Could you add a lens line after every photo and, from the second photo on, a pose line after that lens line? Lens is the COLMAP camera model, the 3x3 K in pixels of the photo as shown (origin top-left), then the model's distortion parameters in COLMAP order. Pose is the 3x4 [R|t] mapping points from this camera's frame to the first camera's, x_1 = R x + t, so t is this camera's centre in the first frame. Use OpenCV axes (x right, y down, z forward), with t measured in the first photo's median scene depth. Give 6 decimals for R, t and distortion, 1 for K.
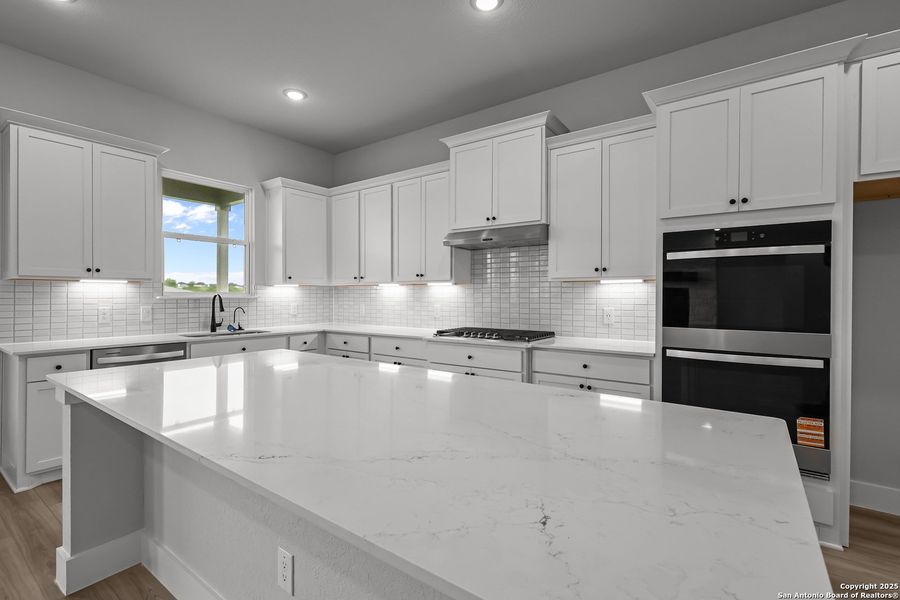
lens RADIAL K [[414.2, 0, 447.8], [0, 414.2, 296.3], [0, 0, 1]] dist [-0.002231, -0.000158]
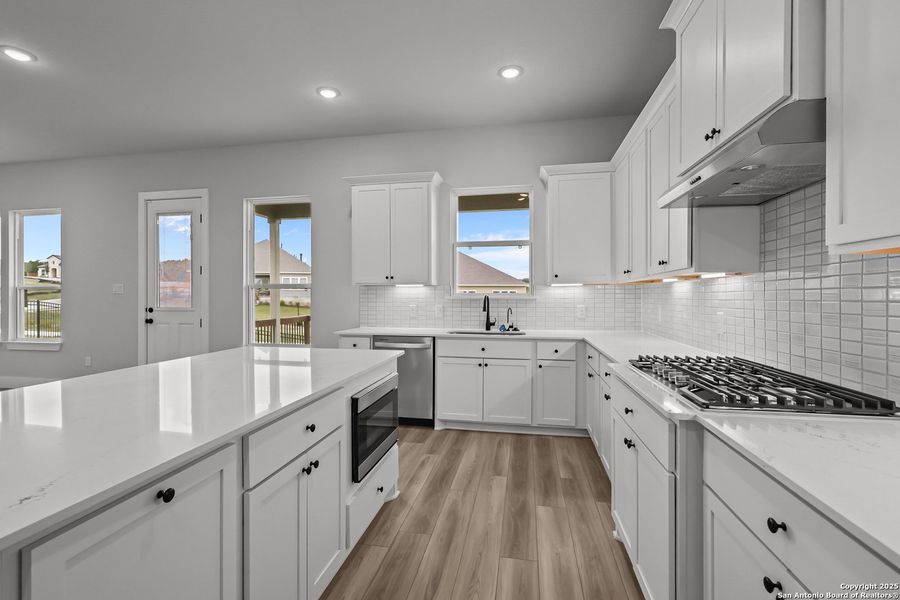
lens RADIAL K [[414.2, 0, 447.8], [0, 414.2, 296.3], [0, 0, 1]] dist [-0.002231, -0.000158]
pose [[0.430702, -0.001105, -0.902494, 0.383385], [-0.001109, 0.999998, -0.001753, 0.000484], [0.902494, 0.001756, 0.430700, 0.492324]]
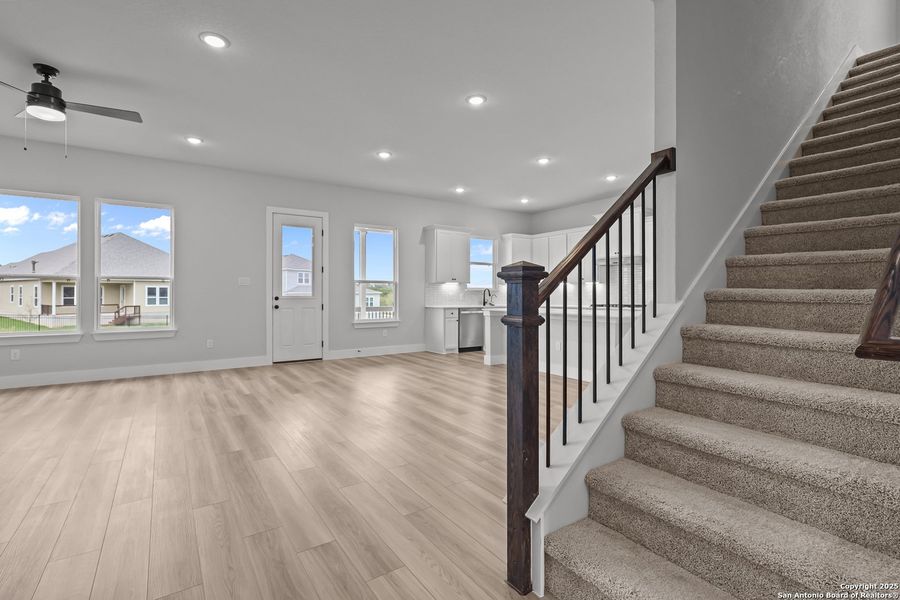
lens RADIAL K [[414.2, 0, 447.8], [0, 414.2, 296.3], [0, 0, 1]] dist [-0.002231, -0.000158]
pose [[0.942224, -0.005579, -0.334938, -0.005332], [0.004544, 0.999982, -0.003874, 0.047240], [0.334954, 0.002128, 0.942232, -1.276076]]
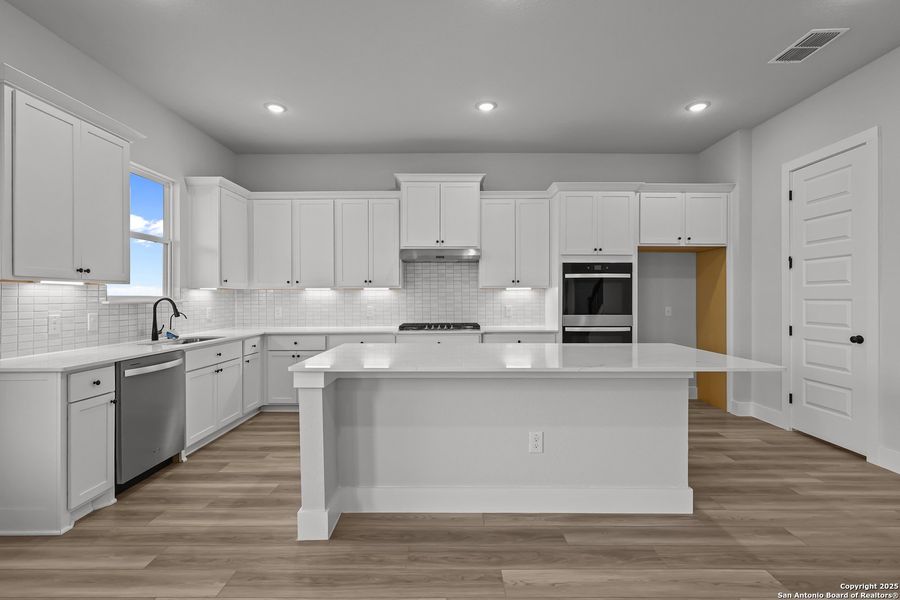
lens RADIAL K [[409.2, 0, 450.0], [0, 409.2, 300.0], [0, 0, 1]] dist [0.000350, -0.000108]
pose [[0.810125, -0.007870, 0.586204, -0.623565], [0.005833, 0.999969, 0.005364, -0.002596], [-0.586228, -0.000926, 0.810146, -0.102493]]
